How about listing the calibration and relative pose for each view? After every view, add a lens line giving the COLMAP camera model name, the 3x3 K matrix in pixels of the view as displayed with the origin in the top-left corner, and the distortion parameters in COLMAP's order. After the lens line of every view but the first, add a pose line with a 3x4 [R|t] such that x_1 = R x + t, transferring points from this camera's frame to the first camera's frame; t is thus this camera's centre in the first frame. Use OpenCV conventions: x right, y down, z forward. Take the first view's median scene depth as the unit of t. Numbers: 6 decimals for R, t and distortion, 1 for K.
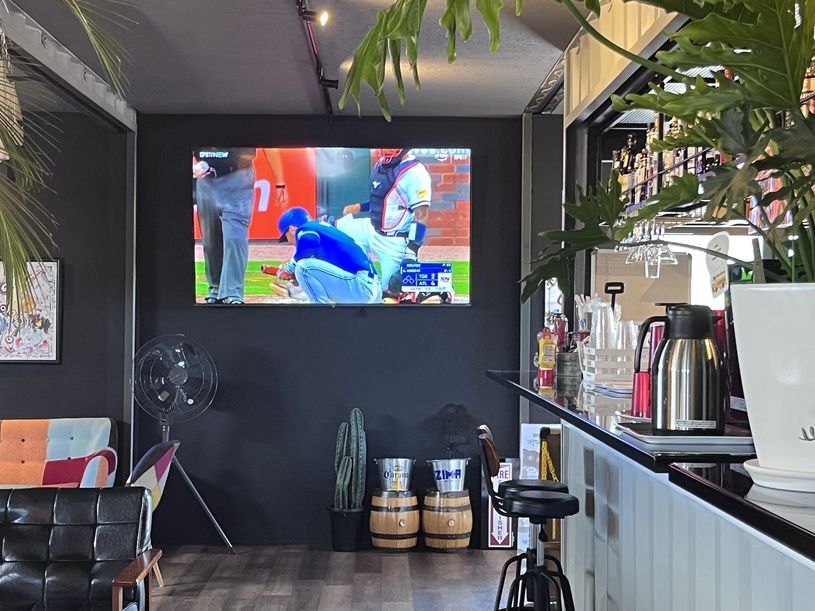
lens RADIAL K [[1305.6, 0, 407.2], [0, 1305.6, 306.5], [0, 0, 1]] dist [0.046605, 0.000000]
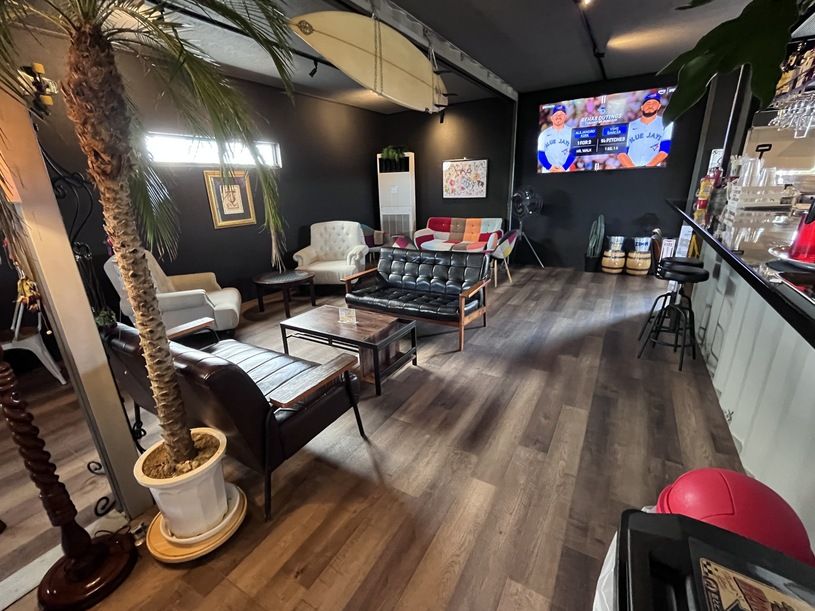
lens RADIAL K [[361.7, 0, 408.1], [0, 361.7, 308.1], [0, 0, 1]] dist [-0.004517, -0.000997]
pose [[0.847689, 0.133275, -0.513480, 0.025633], [0.048834, 0.944214, 0.325692, 0.005454], [0.528242, -0.301161, 0.793891, 0.239780]]
